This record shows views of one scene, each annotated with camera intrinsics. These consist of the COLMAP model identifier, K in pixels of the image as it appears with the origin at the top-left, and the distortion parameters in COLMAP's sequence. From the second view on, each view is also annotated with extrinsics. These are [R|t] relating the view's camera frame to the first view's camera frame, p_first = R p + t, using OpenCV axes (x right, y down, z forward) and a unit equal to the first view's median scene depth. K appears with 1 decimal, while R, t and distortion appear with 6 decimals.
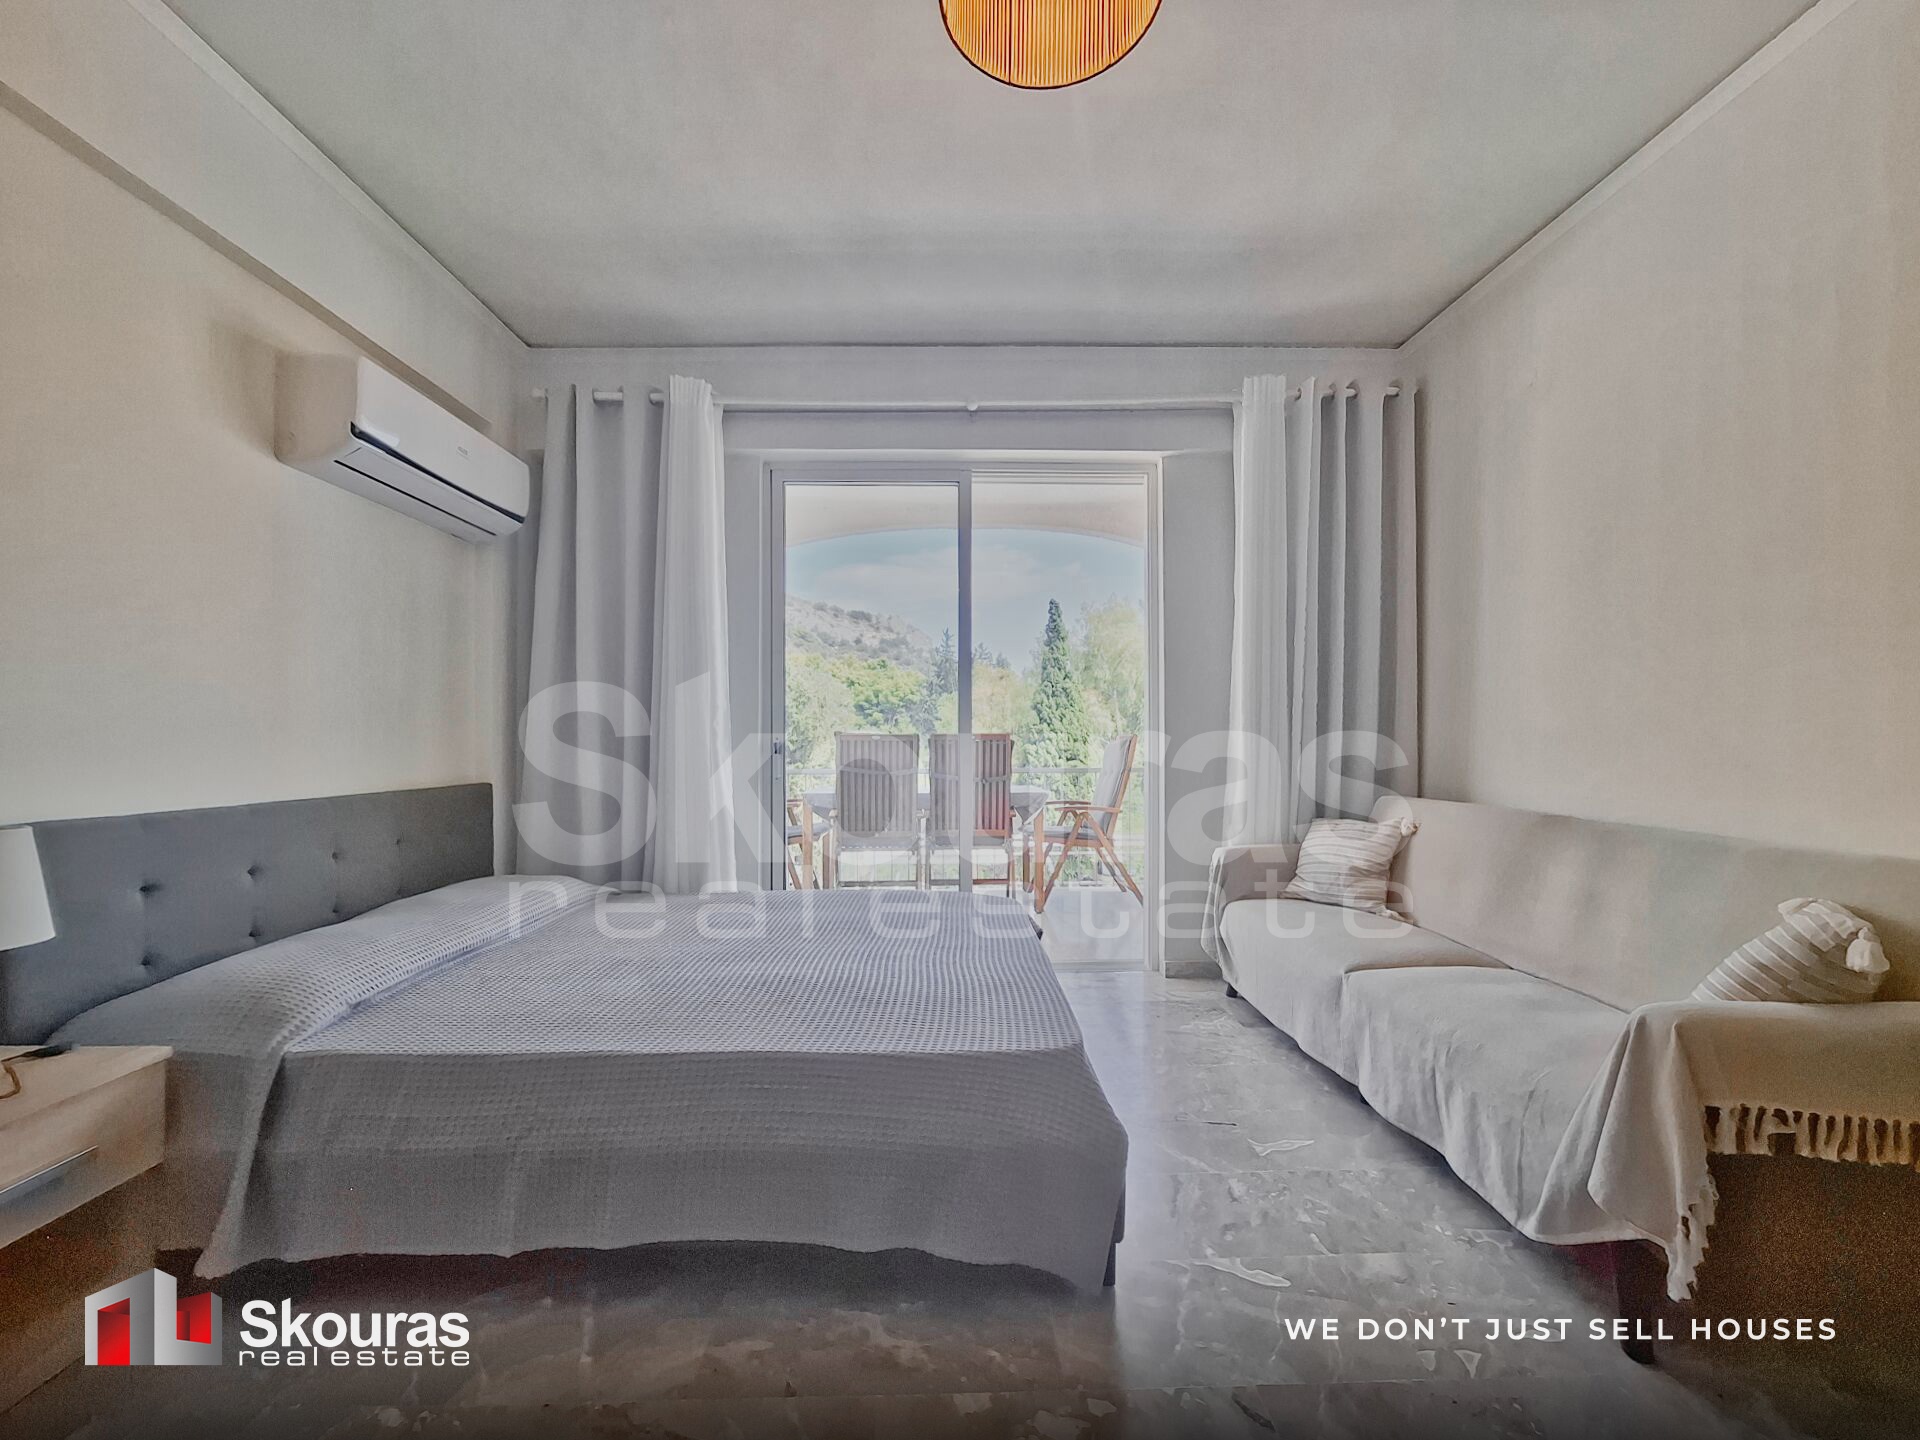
lens RADIAL K [[775.0, 0, 955.8], [0, 775.0, 732.5], [0, 0, 1]] dist [-0.003118, 0.000261]
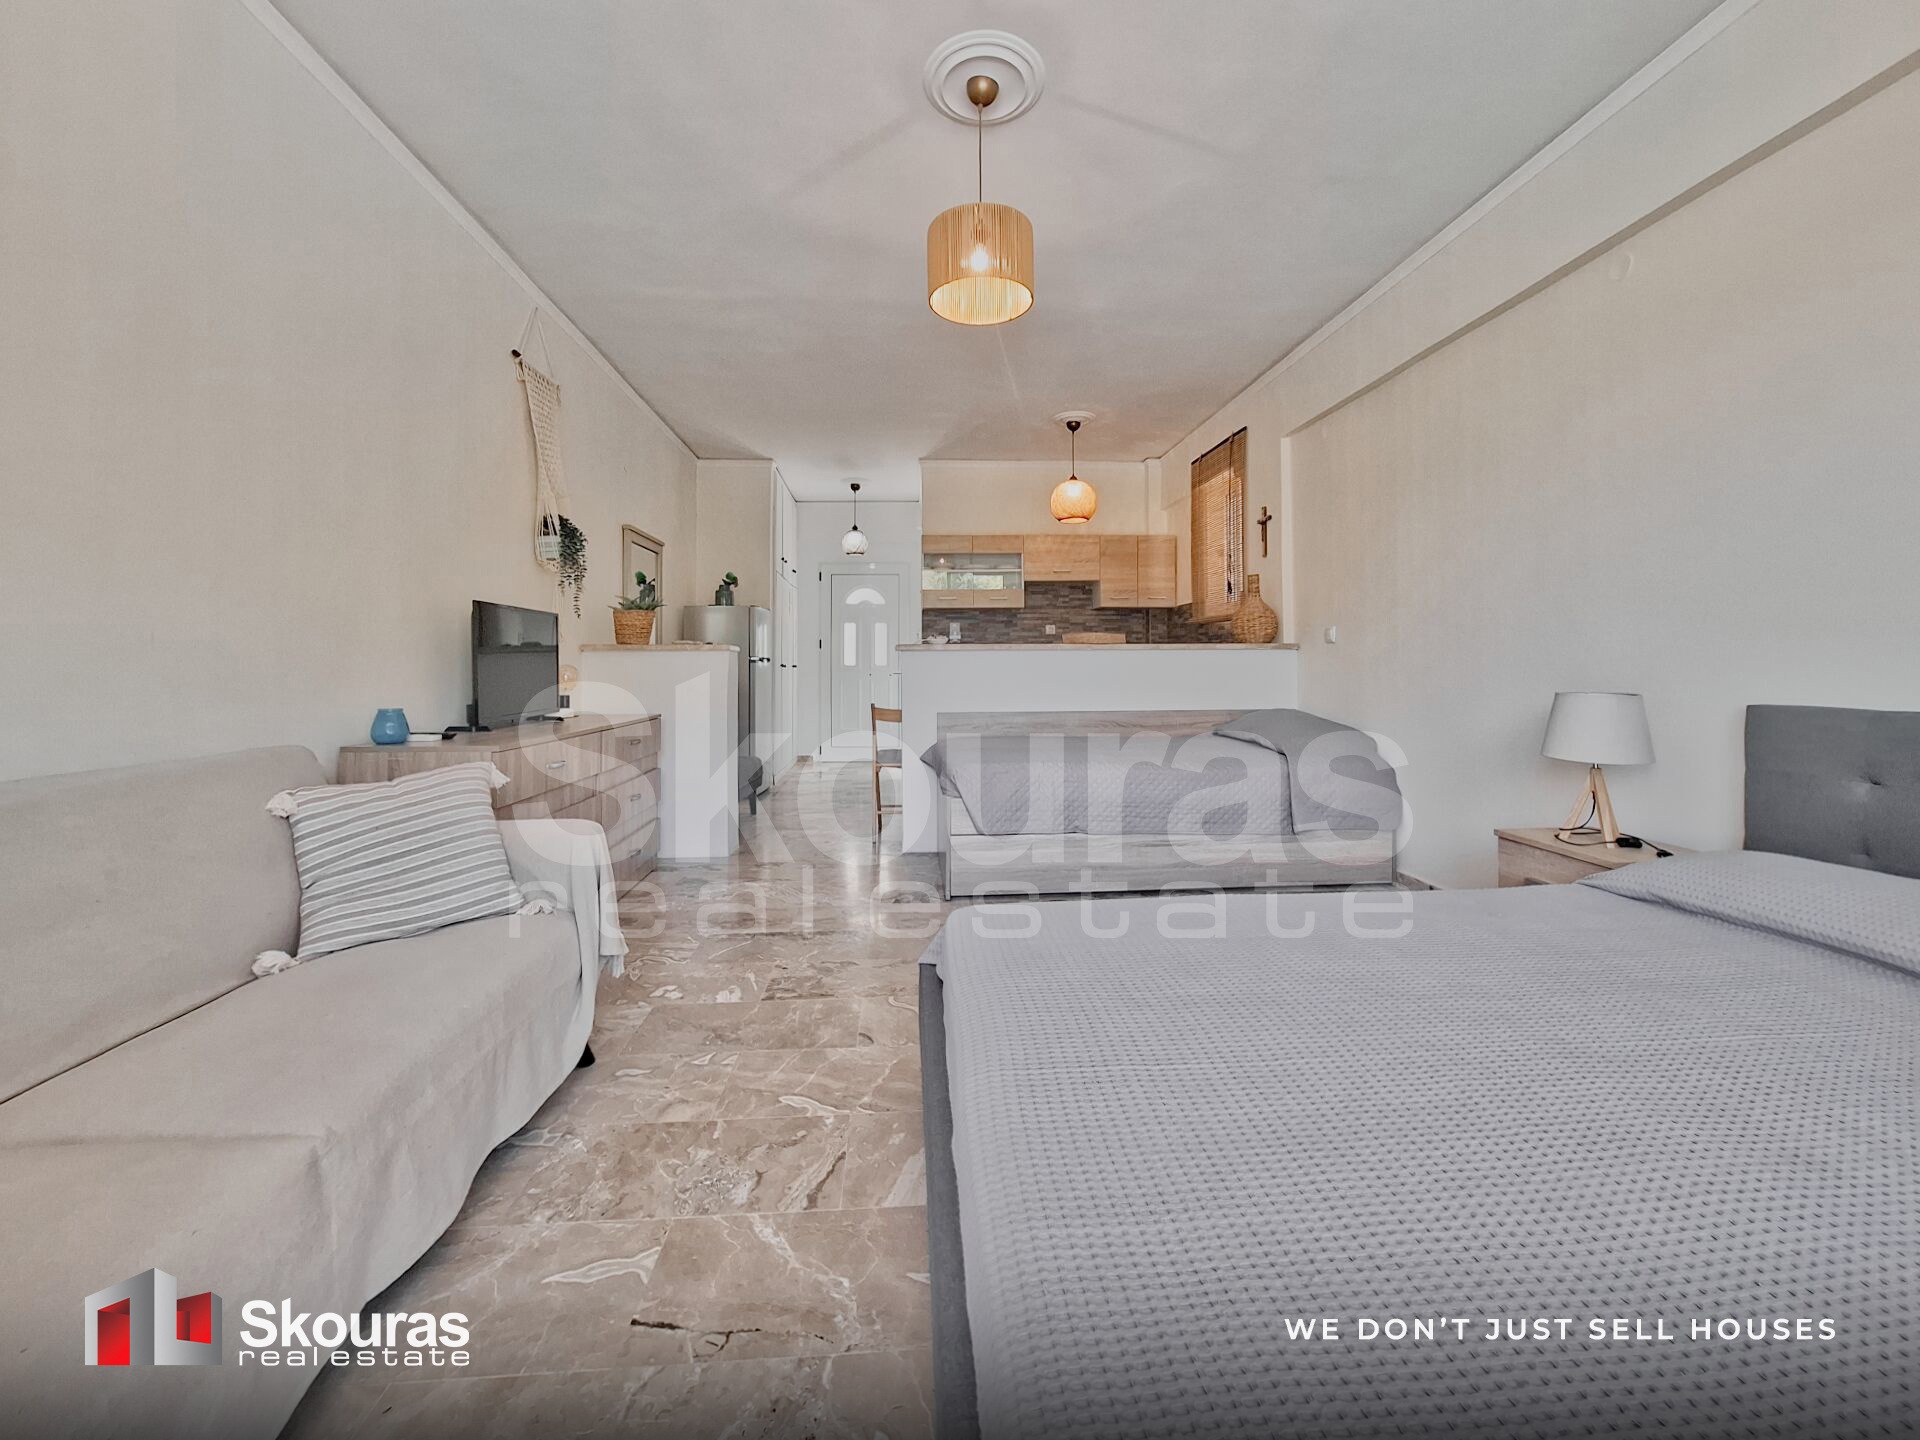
lens RADIAL K [[778.8, 0, 957.1], [0, 778.8, 664.6], [0, 0, 1]] dist [-0.009167, 0.000974]
pose [[-0.998728, 0.005911, -0.050067, 0.103048], [0.006382, 0.999937, -0.009263, 0.025559], [0.050009, -0.009571, -0.998703, 1.072522]]
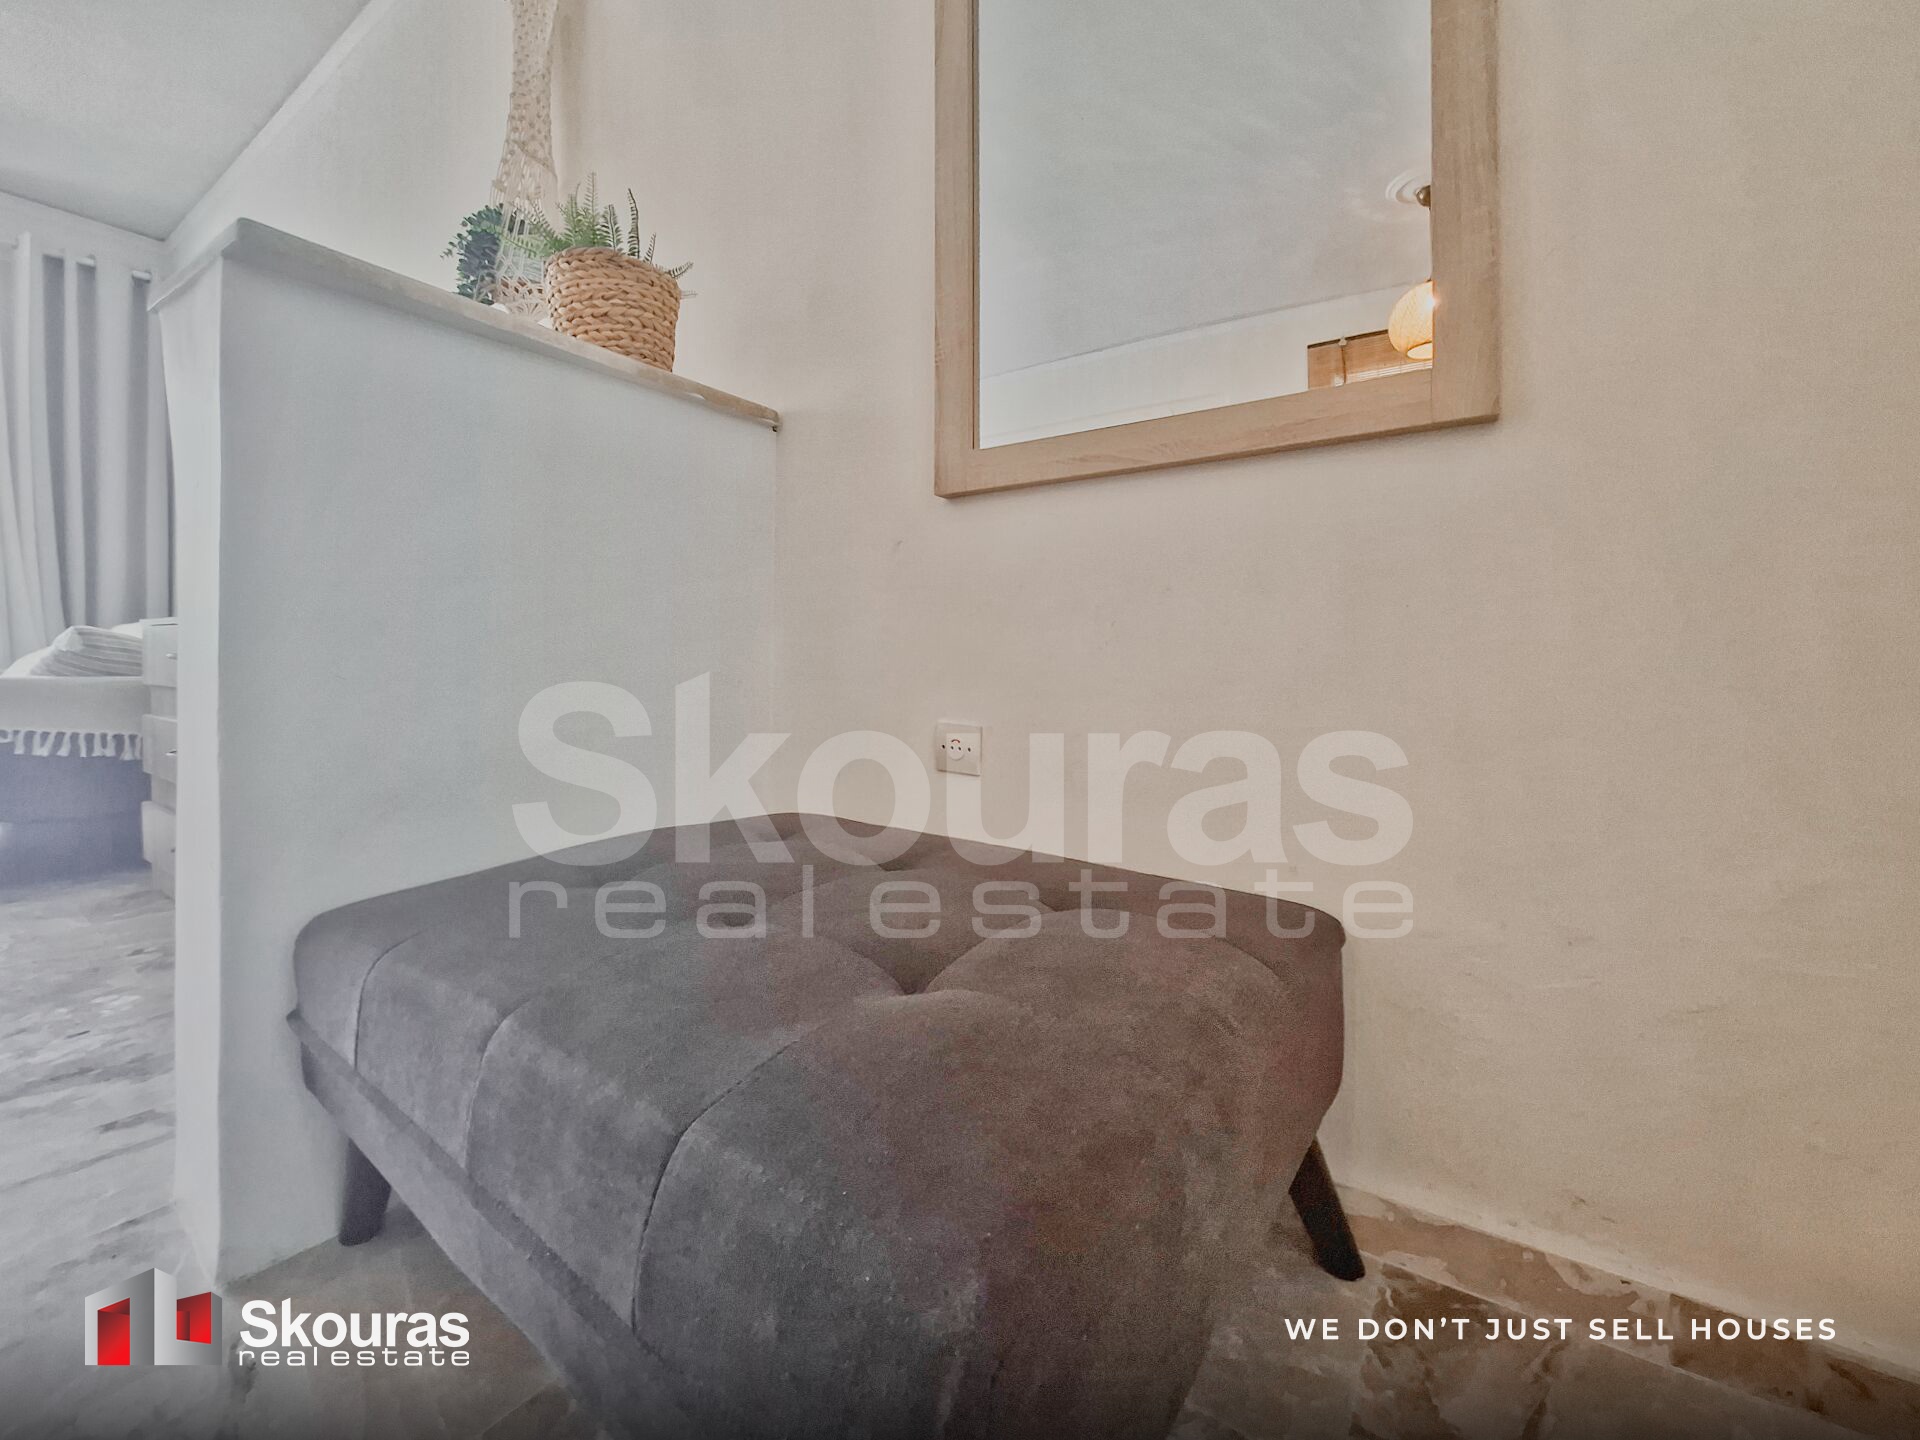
lens RADIAL K [[767.8, 0, 984.6], [0, 767.8, 653.9], [0, 0, 1]] dist [-0.000892, -0.005432]
pose [[0.567143, -0.000288, 0.823620, 0.362686], [-0.005054, 0.999980, 0.003829, 0.117199], [-0.823604, -0.006334, 0.567130, -0.709394]]
